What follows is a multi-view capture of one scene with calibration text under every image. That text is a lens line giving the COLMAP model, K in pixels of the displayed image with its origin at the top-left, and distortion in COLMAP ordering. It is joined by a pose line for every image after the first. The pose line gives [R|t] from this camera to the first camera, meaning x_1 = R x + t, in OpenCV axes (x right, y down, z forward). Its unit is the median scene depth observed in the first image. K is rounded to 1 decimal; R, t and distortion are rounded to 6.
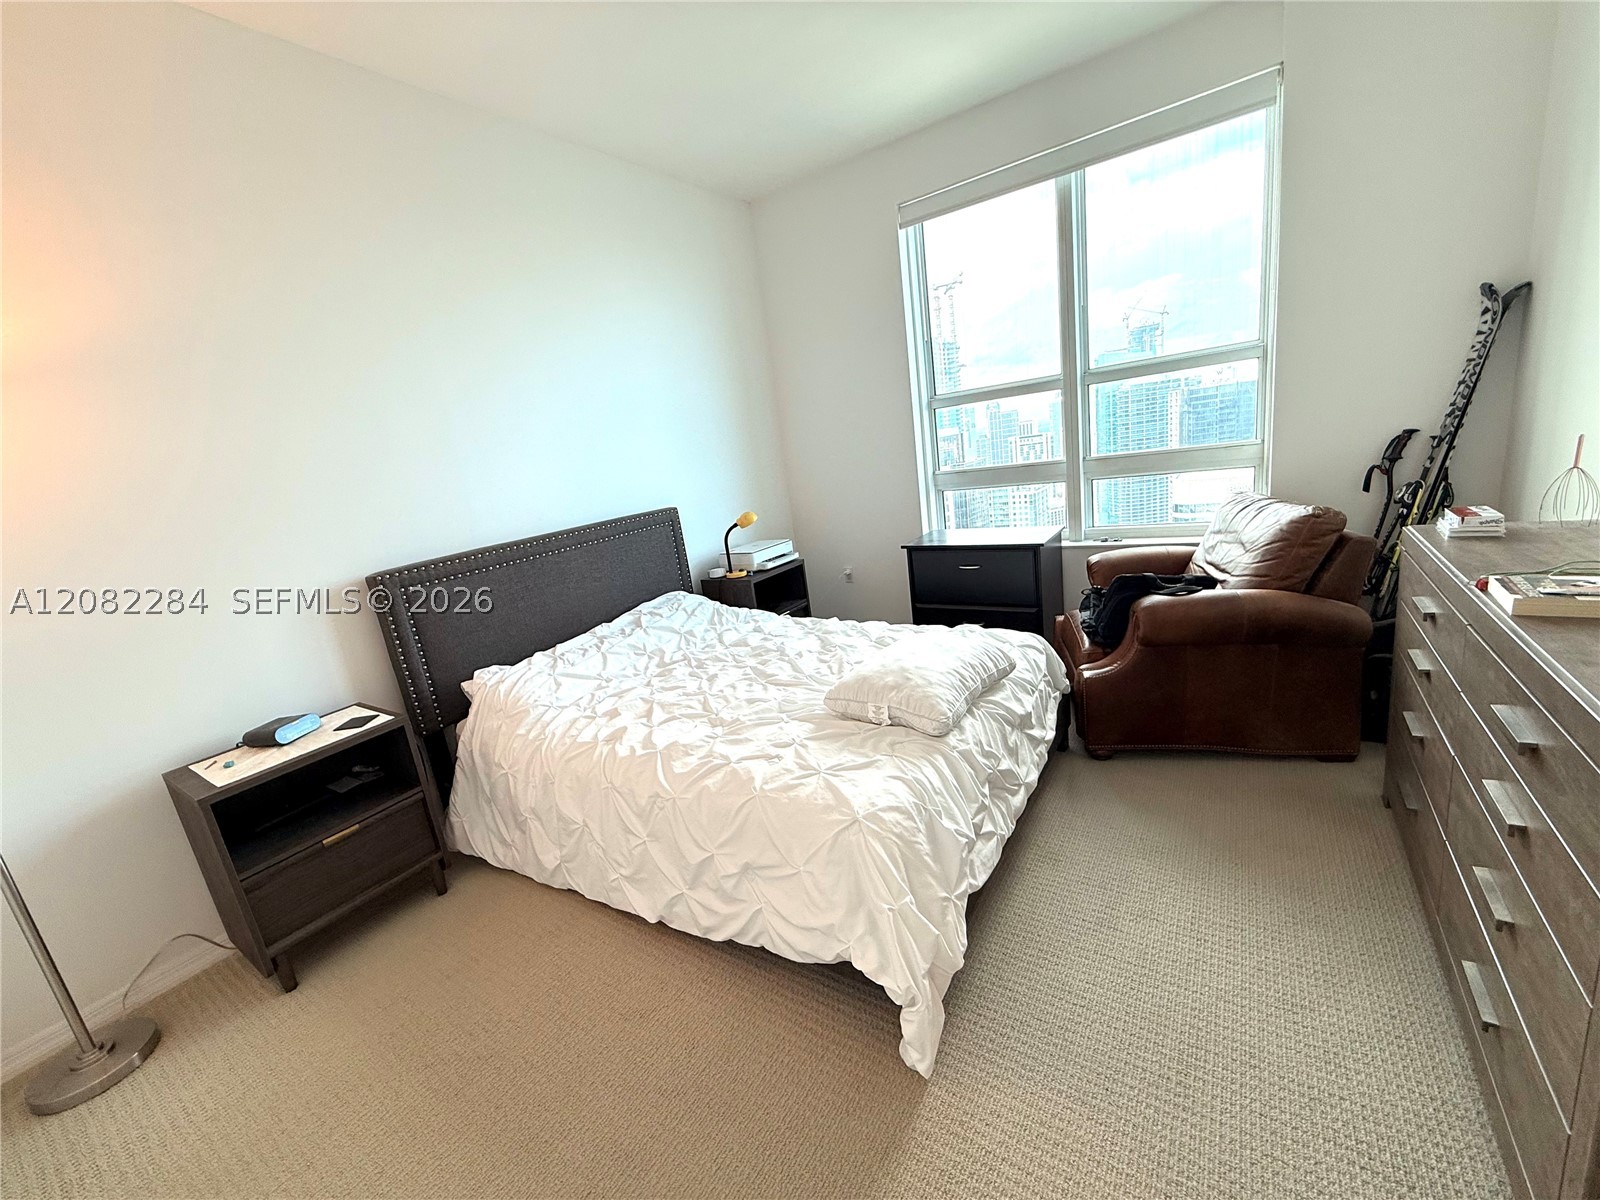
lens RADIAL K [[637.3, 0, 801.2], [0, 637.3, 598.2], [0, 0, 1]] dist [0.000861, -0.000105]
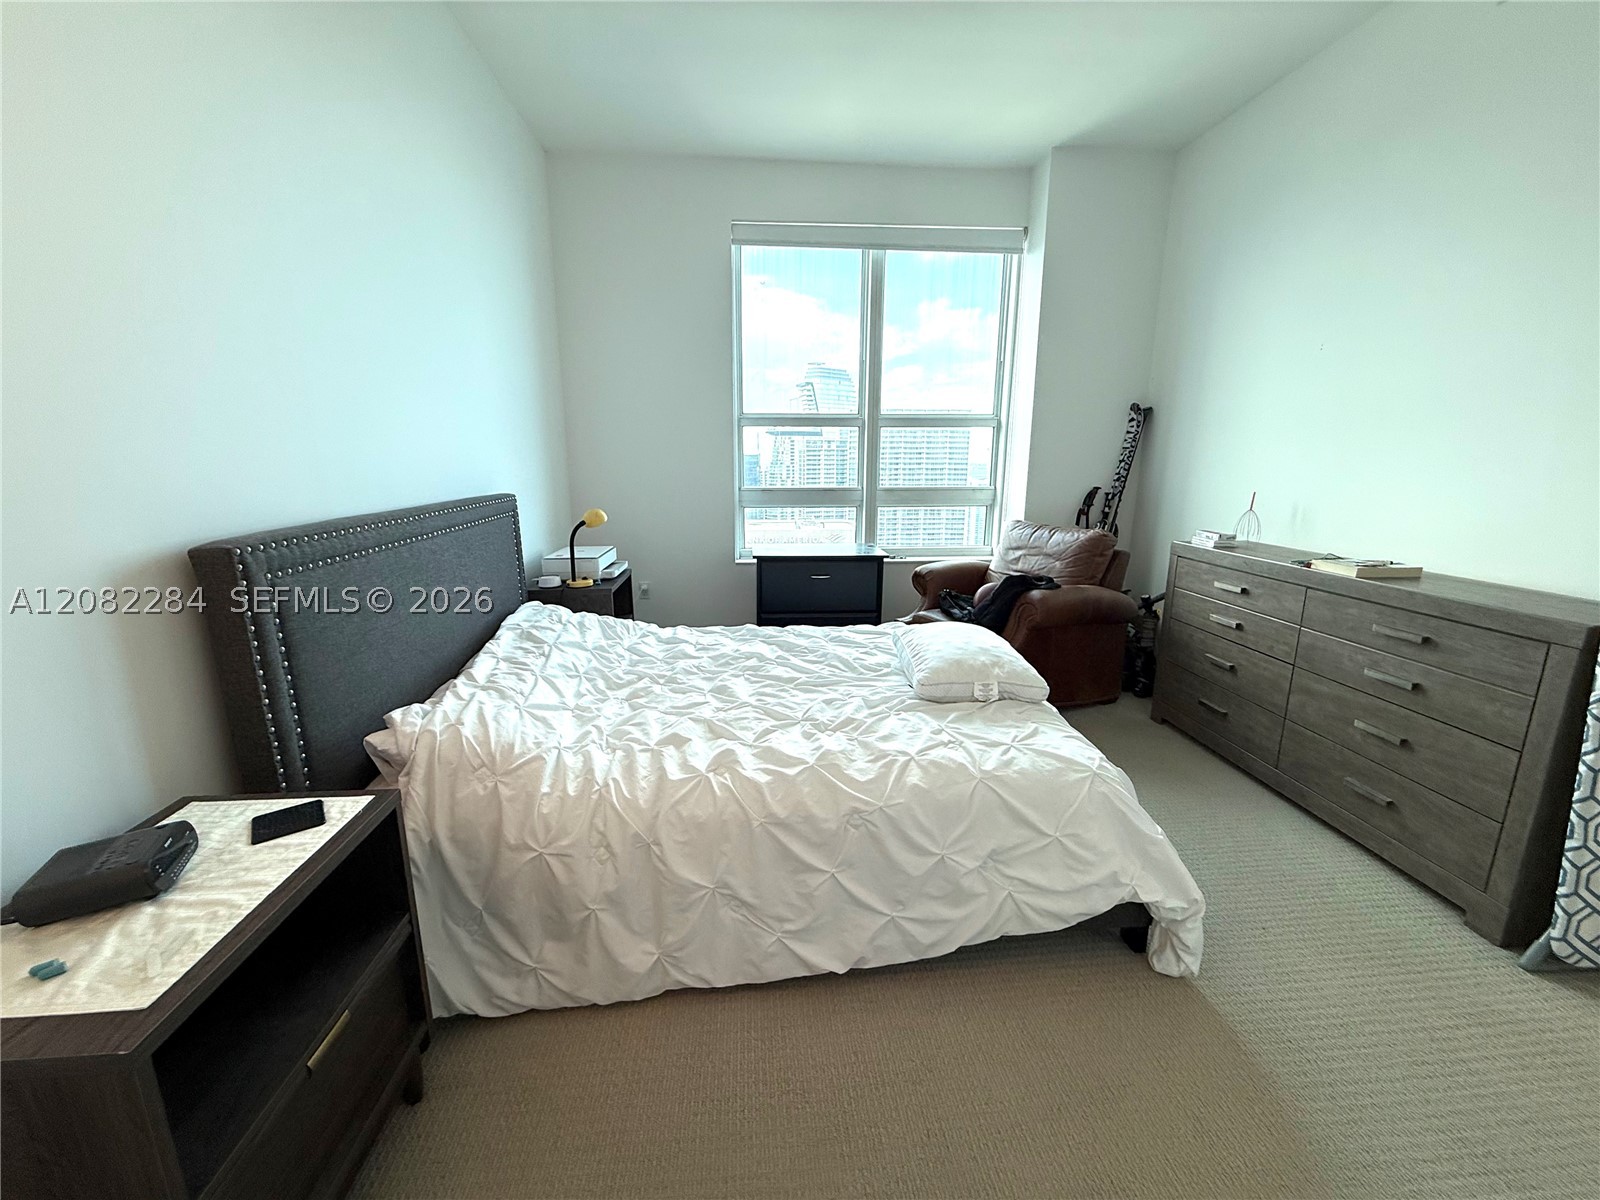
lens RADIAL K [[637.3, 0, 797.3], [0, 637.3, 597.6], [0, 0, 1]] dist [0.000861, -0.000105]
pose [[0.774822, -0.001976, 0.632176, -0.598787], [0.042495, 0.997896, -0.048965, 0.049389], [-0.630749, 0.064803, 0.773276, 0.280567]]
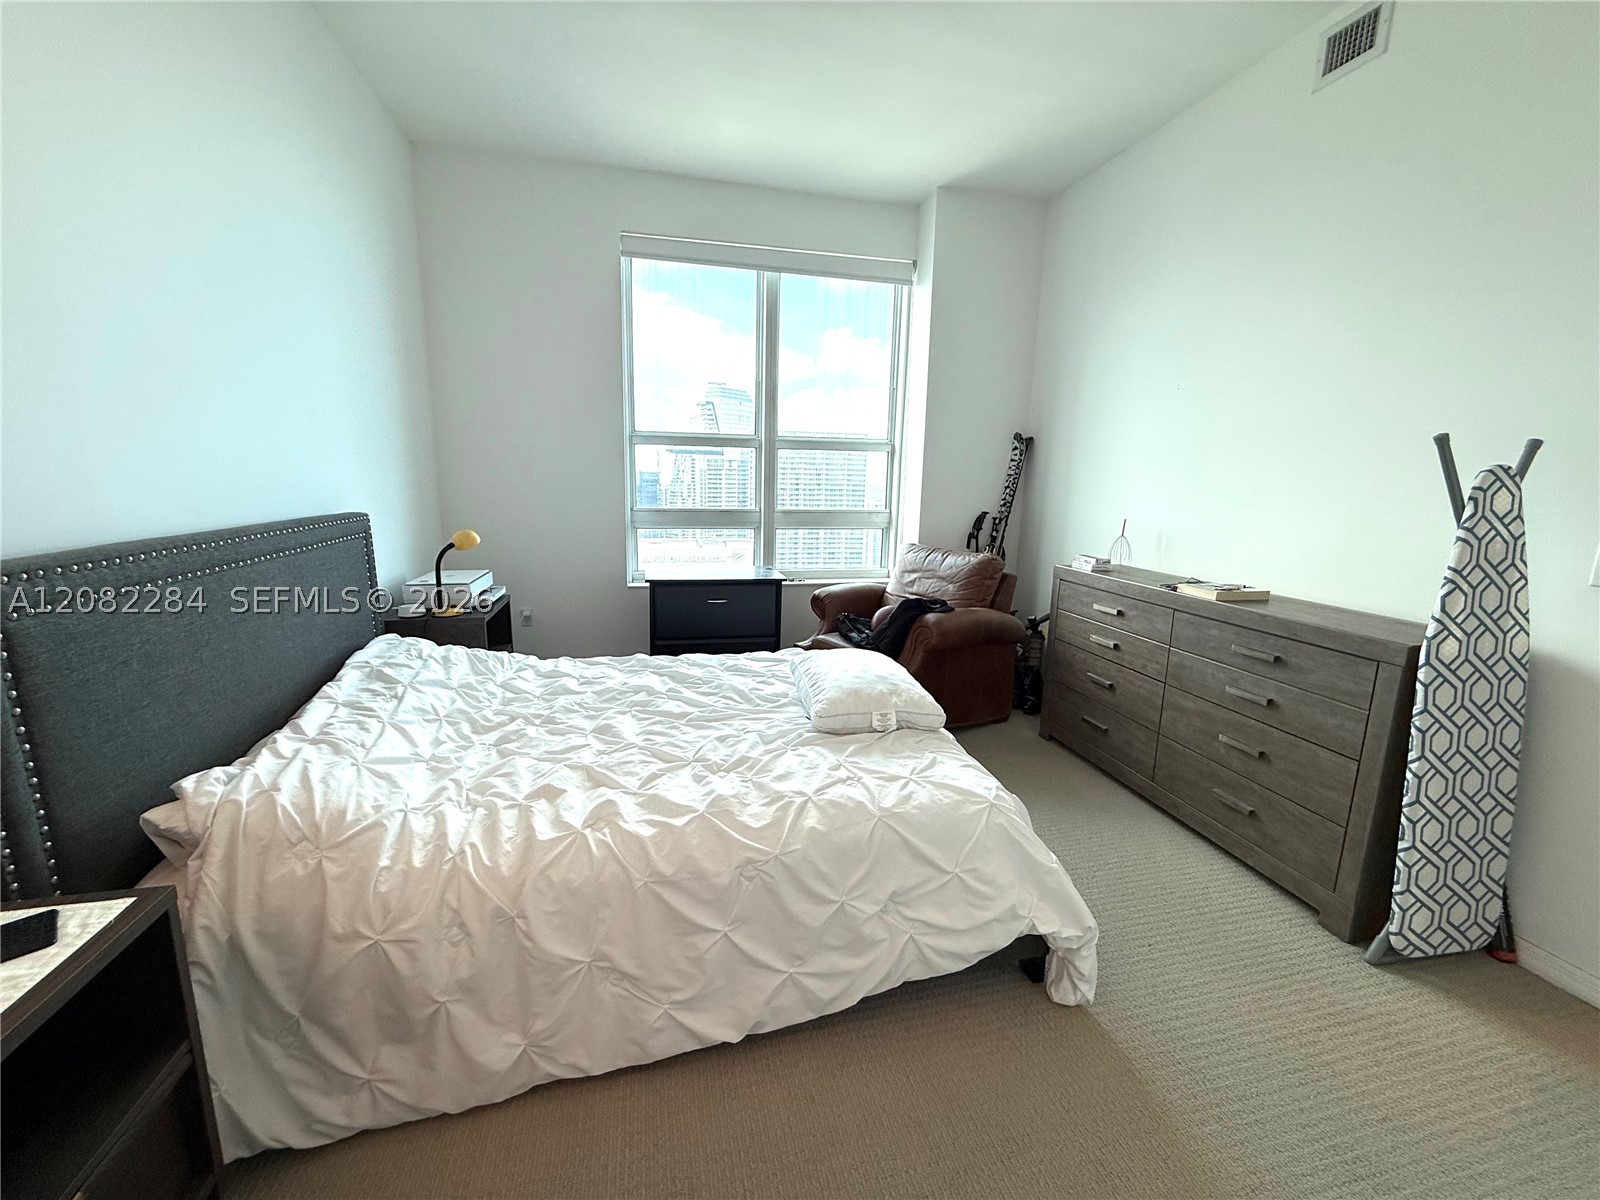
lens RADIAL K [[637.3, 0, 797.2], [0, 637.3, 597.8], [0, 0, 1]] dist [0.000861, -0.000105]
pose [[0.670188, 0.010293, 0.742120, -0.562918], [0.062219, 0.995605, -0.069997, 0.034989], [-0.739579, 0.093085, 0.666602, 0.301262]]
